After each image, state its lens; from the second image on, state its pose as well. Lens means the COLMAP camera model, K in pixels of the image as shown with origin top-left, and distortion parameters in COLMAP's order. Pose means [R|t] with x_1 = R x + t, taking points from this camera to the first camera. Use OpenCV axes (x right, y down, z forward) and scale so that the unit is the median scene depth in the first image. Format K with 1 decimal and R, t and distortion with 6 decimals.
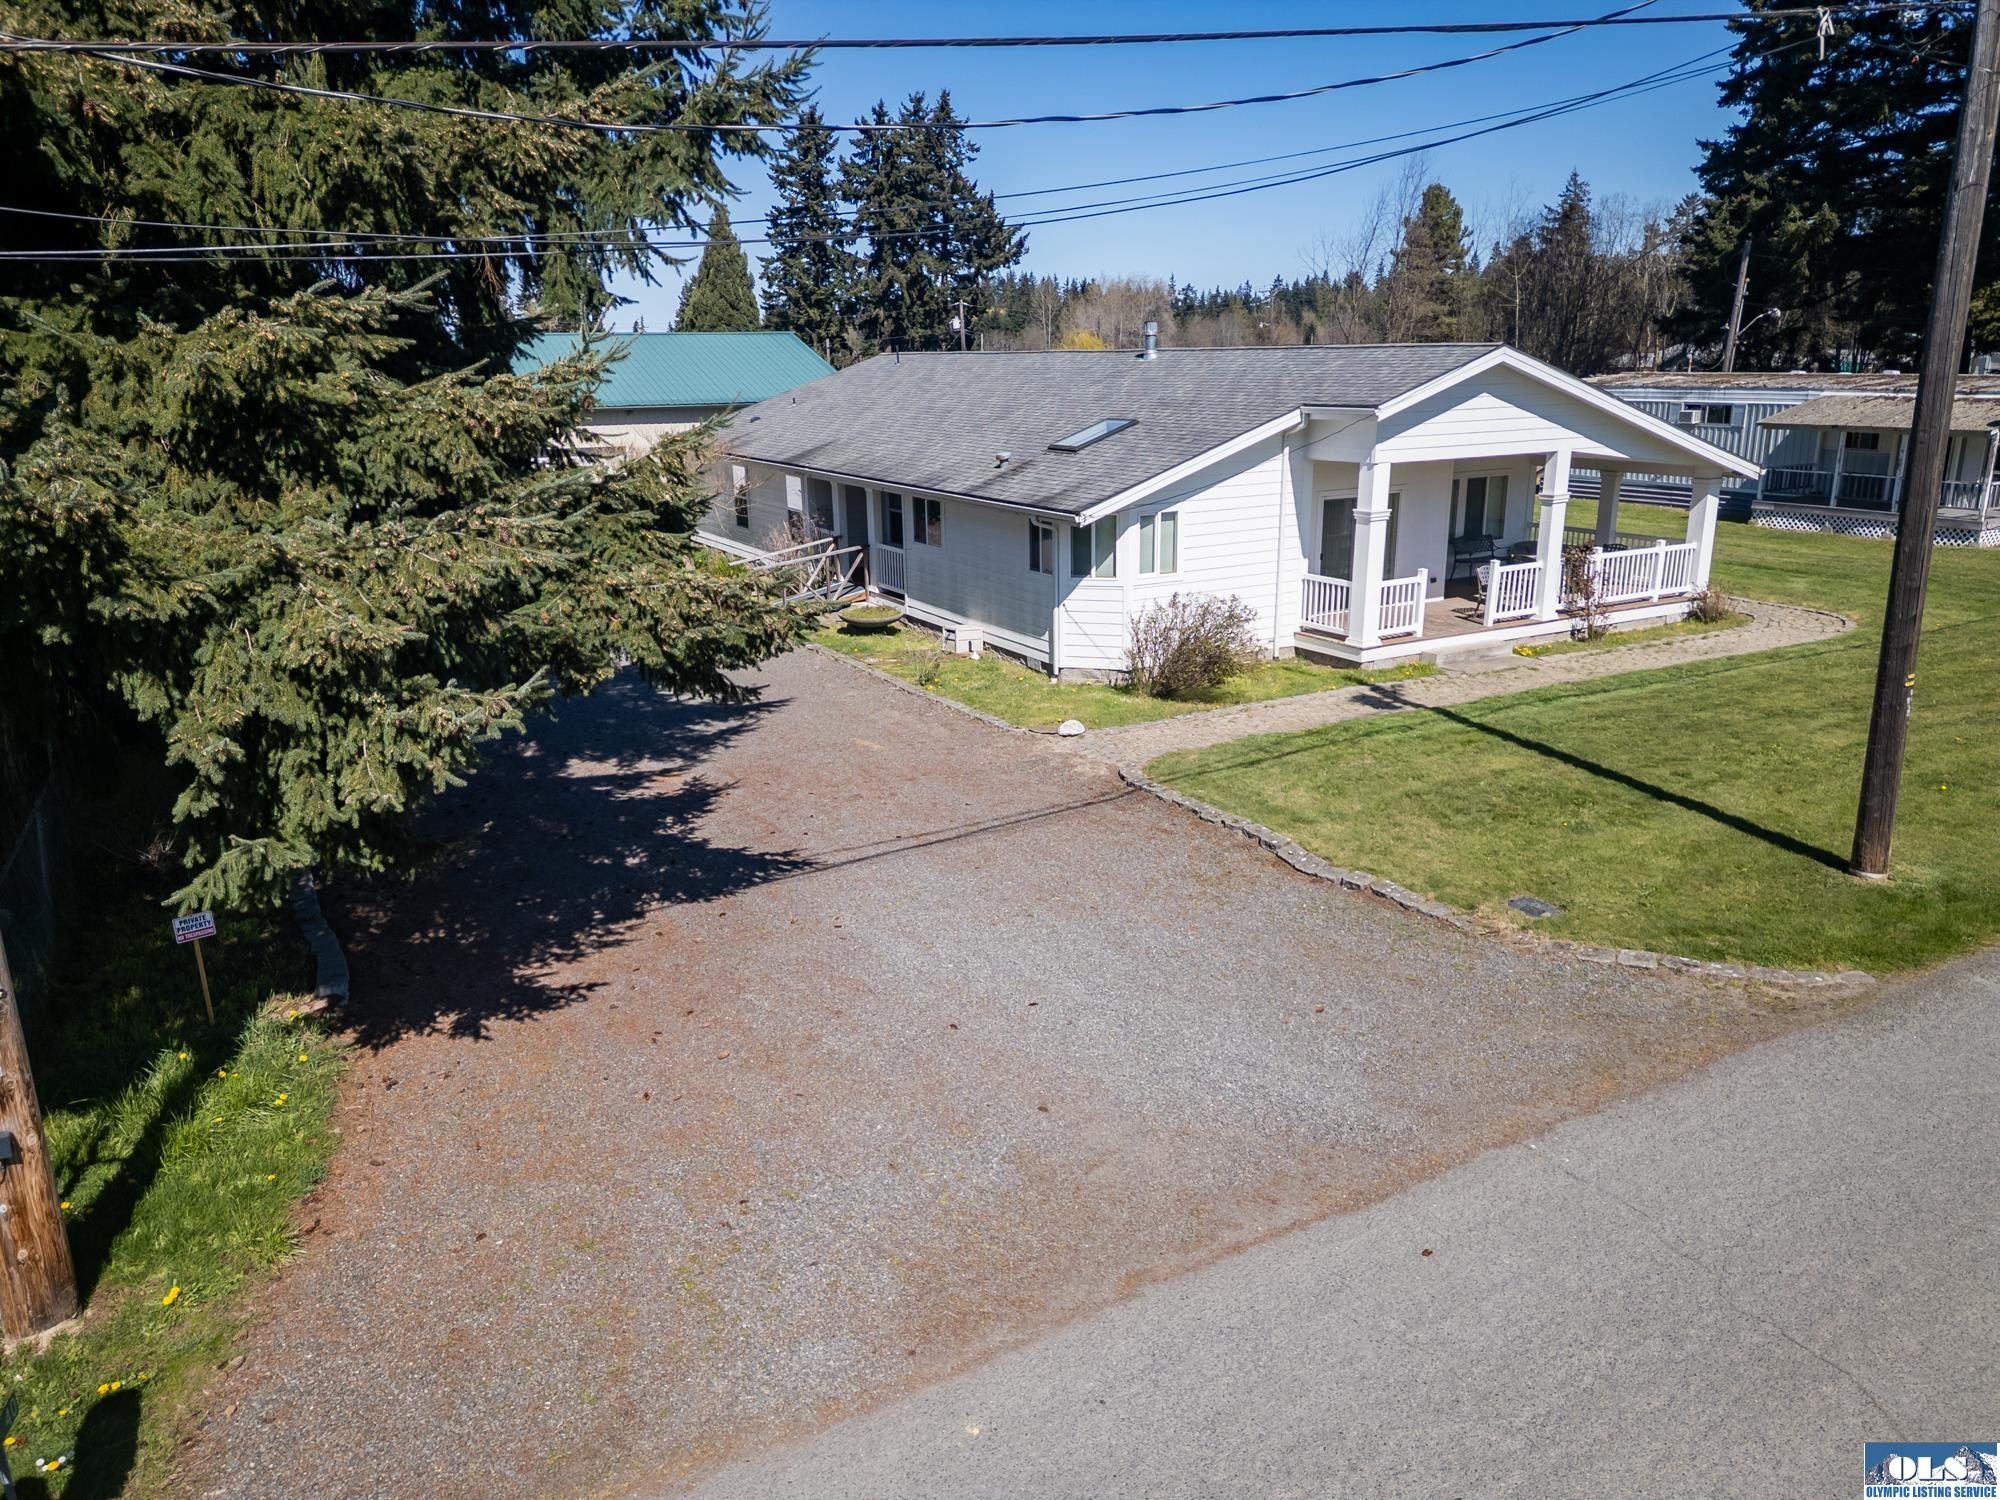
lens RADIAL K [[1400.5, 0, 1005.4], [0, 1400.5, 744.0], [0, 0, 1]] dist [0.068320, -0.053169]
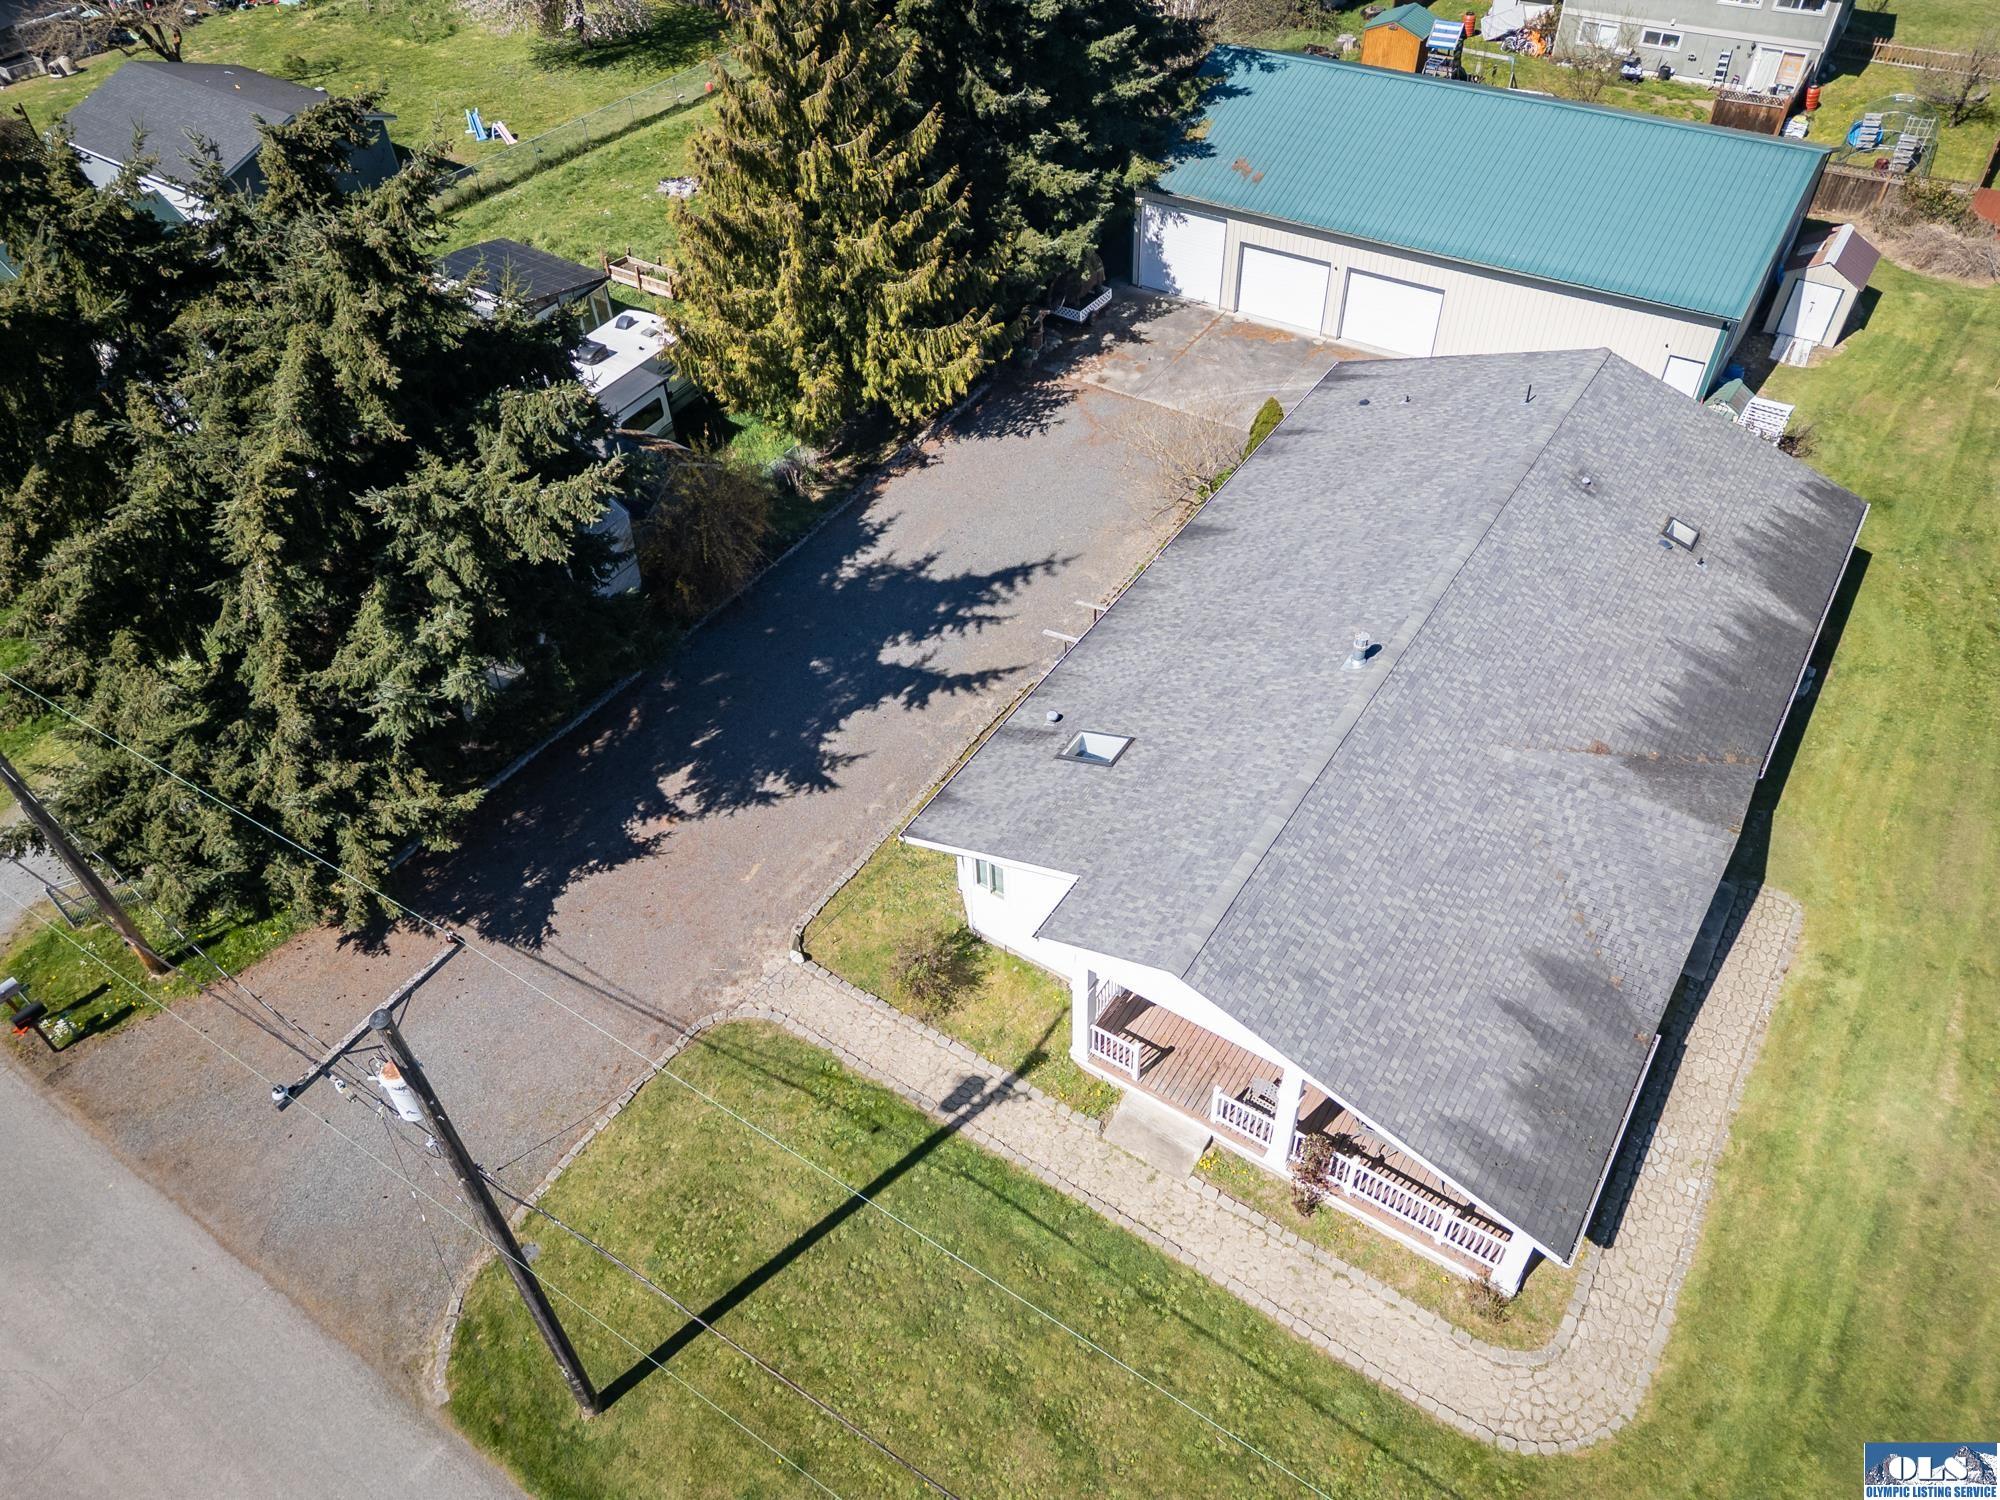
lens RADIAL K [[1400.5, 0, 1032.0], [0, 1400.5, 745.3], [0, 0, 1]] dist [0.068320, -0.053169]
pose [[0.457693, 0.628375, -0.629017, 0.132109], [-0.214917, 0.764679, 0.607517, -0.157122], [0.862744, -0.142870, 0.485037, 0.067507]]
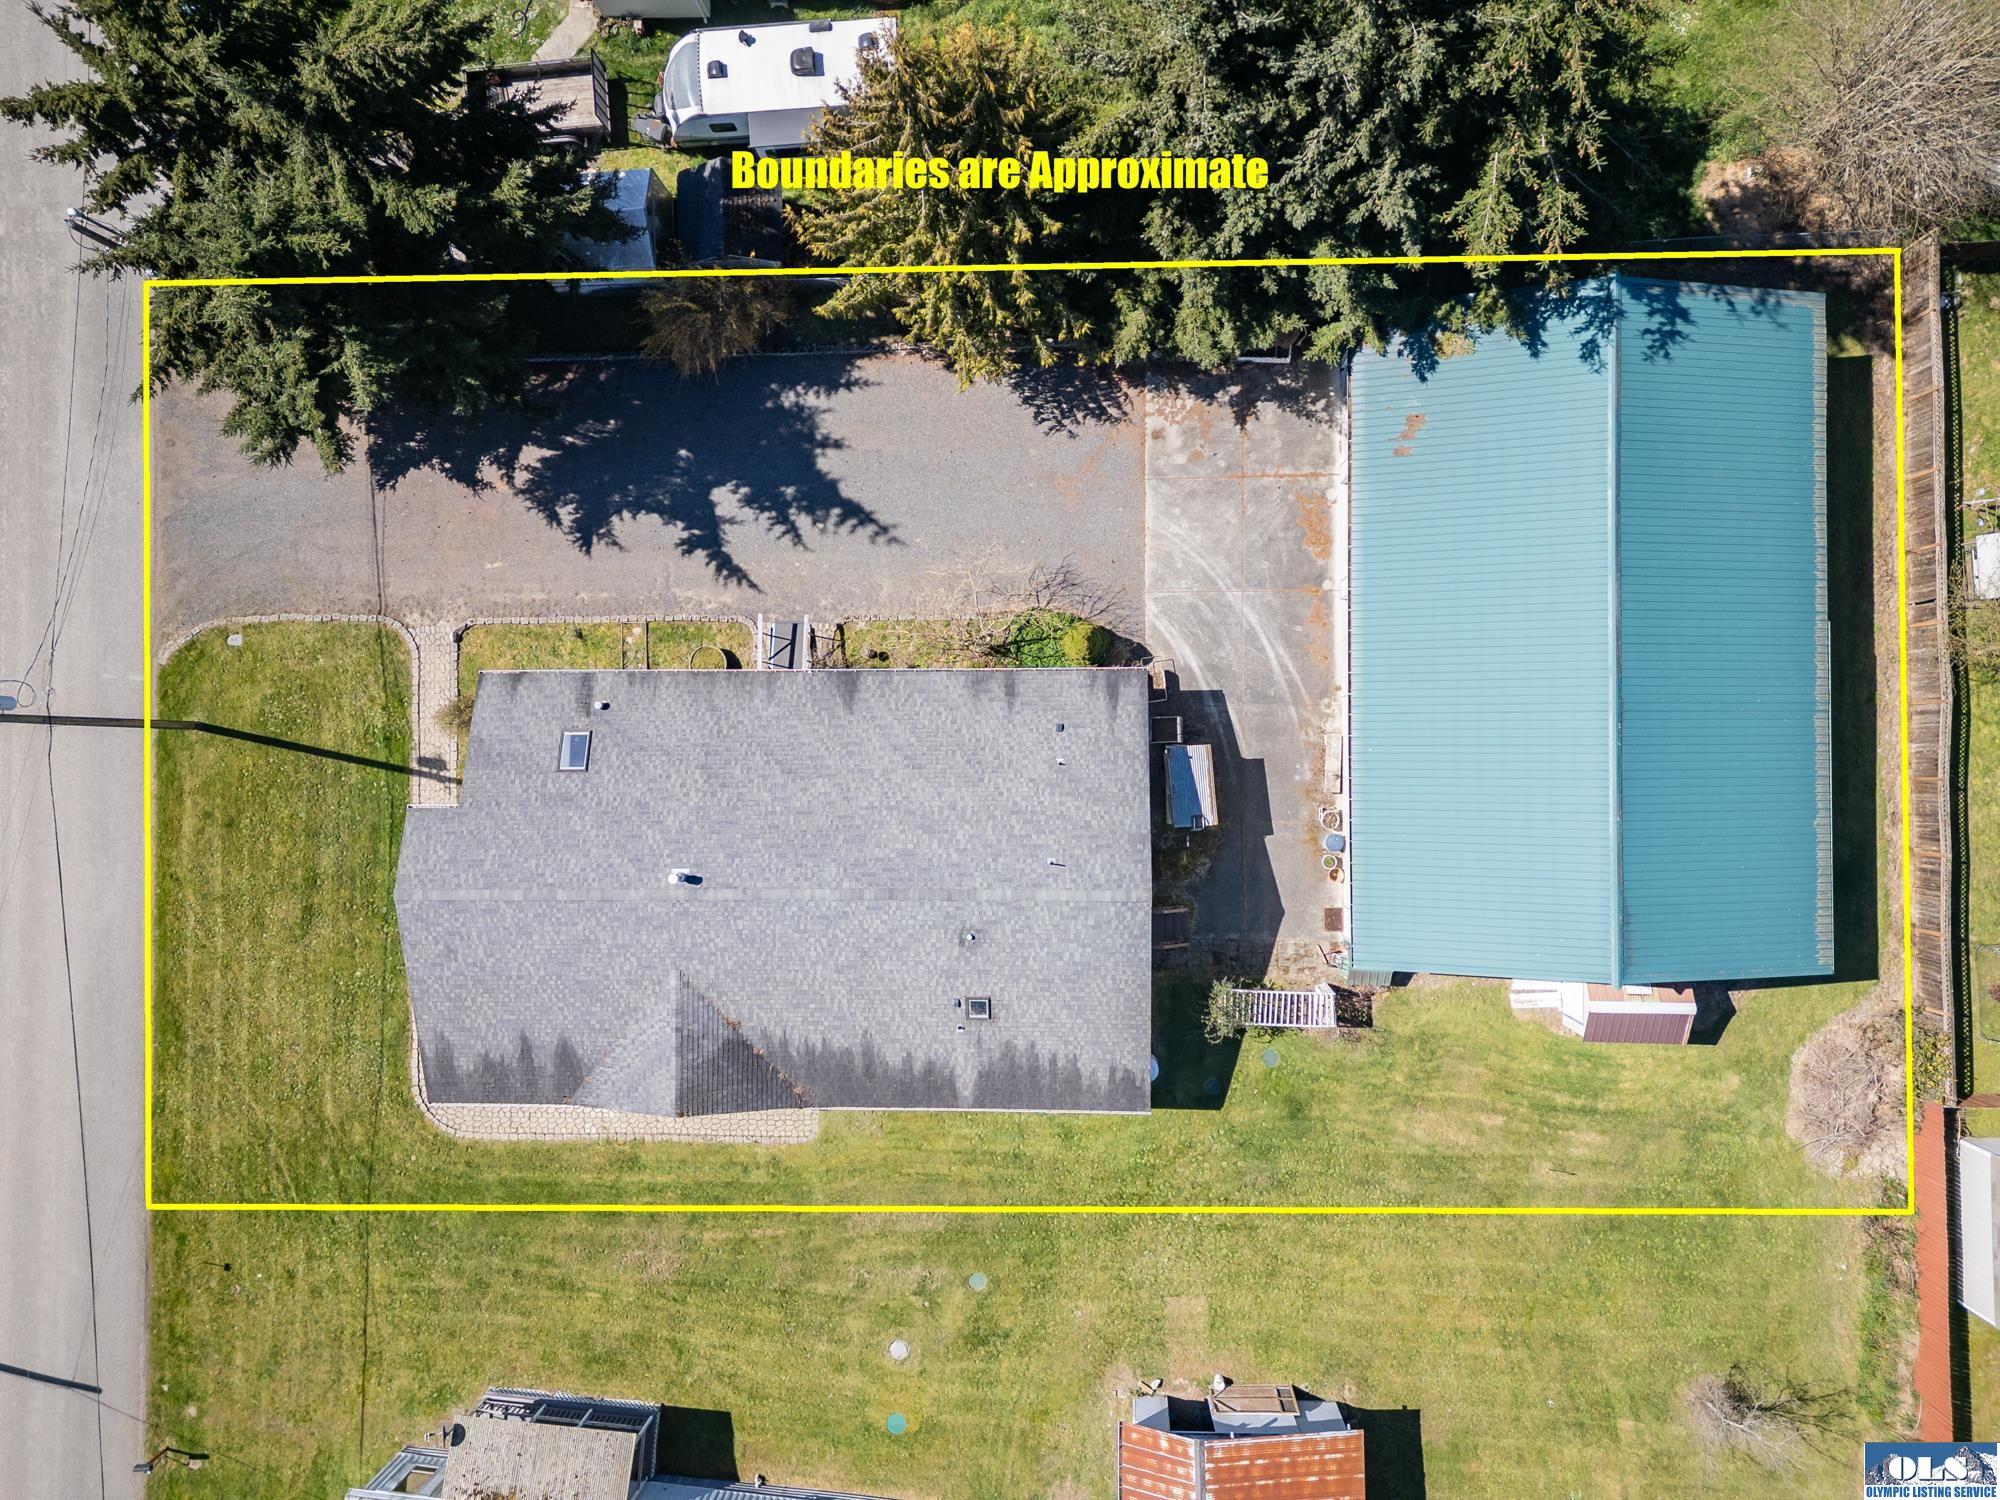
lens RADIAL K [[1400.5, 0, 994.8], [0, 1400.5, 737.4], [0, 0, 1]] dist [0.068320, -0.053169]
pose [[-0.494124, 0.868077, 0.047792, -0.050723], [-0.155481, -0.142320, 0.977533, -0.351305], [0.855375, 0.475592, 0.205293, 0.185788]]
